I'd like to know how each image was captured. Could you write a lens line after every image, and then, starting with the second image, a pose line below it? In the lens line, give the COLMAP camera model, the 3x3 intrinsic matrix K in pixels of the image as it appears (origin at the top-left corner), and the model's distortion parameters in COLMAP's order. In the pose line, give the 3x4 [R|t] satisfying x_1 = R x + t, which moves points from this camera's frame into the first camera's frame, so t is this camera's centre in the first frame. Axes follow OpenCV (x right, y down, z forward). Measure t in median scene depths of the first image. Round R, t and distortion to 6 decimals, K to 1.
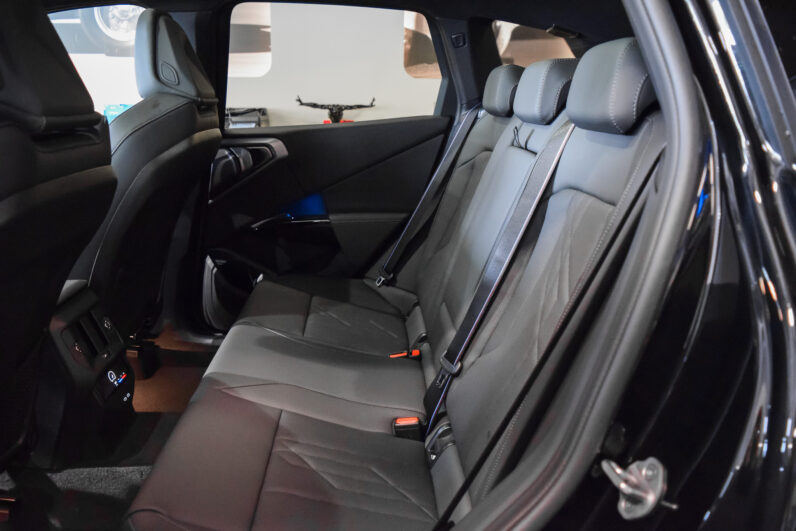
lens RADIAL K [[624.9, 0, 398.0], [0, 624.9, 265.5], [0, 0, 1]] dist [-0.083283, 0.013740]
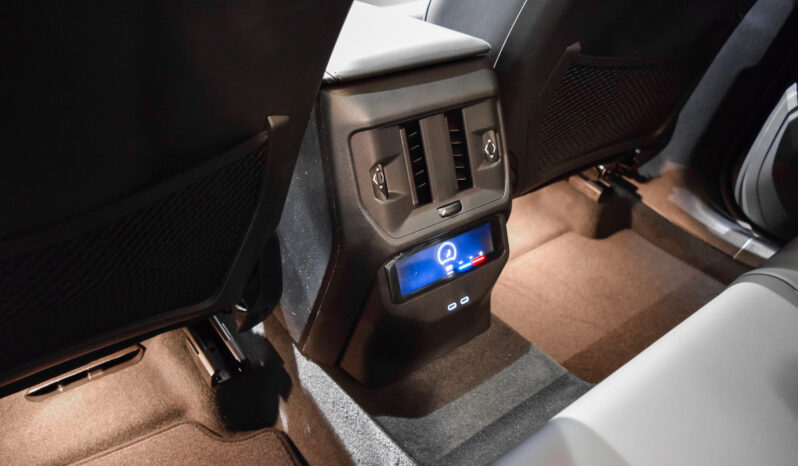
lens RADIAL K [[595.5, 0, 399.0], [0, 595.5, 233.0], [0, 0, 1]] dist [-0.007647, -0.002289]
pose [[0.583171, 0.480138, -0.655270, -0.128719], [-0.277960, 0.875885, 0.394415, -0.005954], [0.763315, -0.047872, 0.644250, 0.457094]]
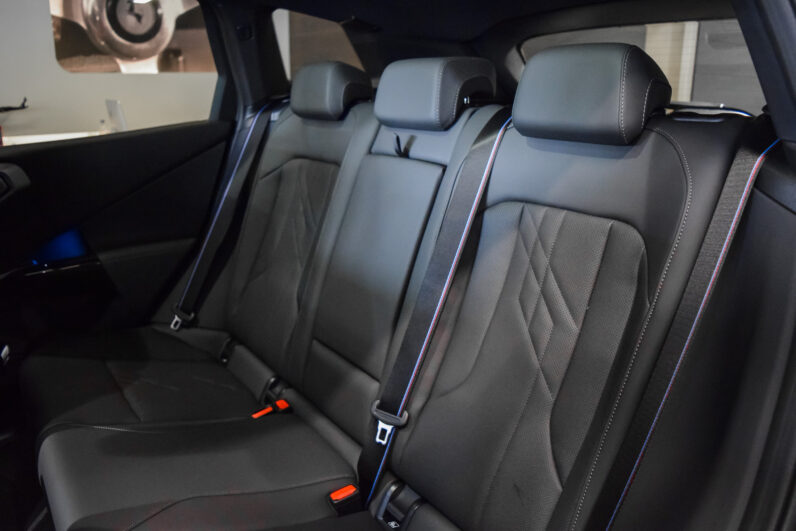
lens RADIAL K [[624.9, 0, 398.0], [0, 624.9, 265.5], [0, 0, 1]] dist [-0.083283, 0.013740]
pose [[0.849839, -0.161756, 0.501607, -0.181033], [0.152368, 0.986502, 0.059978, -0.057103], [-0.504538, 0.025457, 0.863014, 0.147333]]
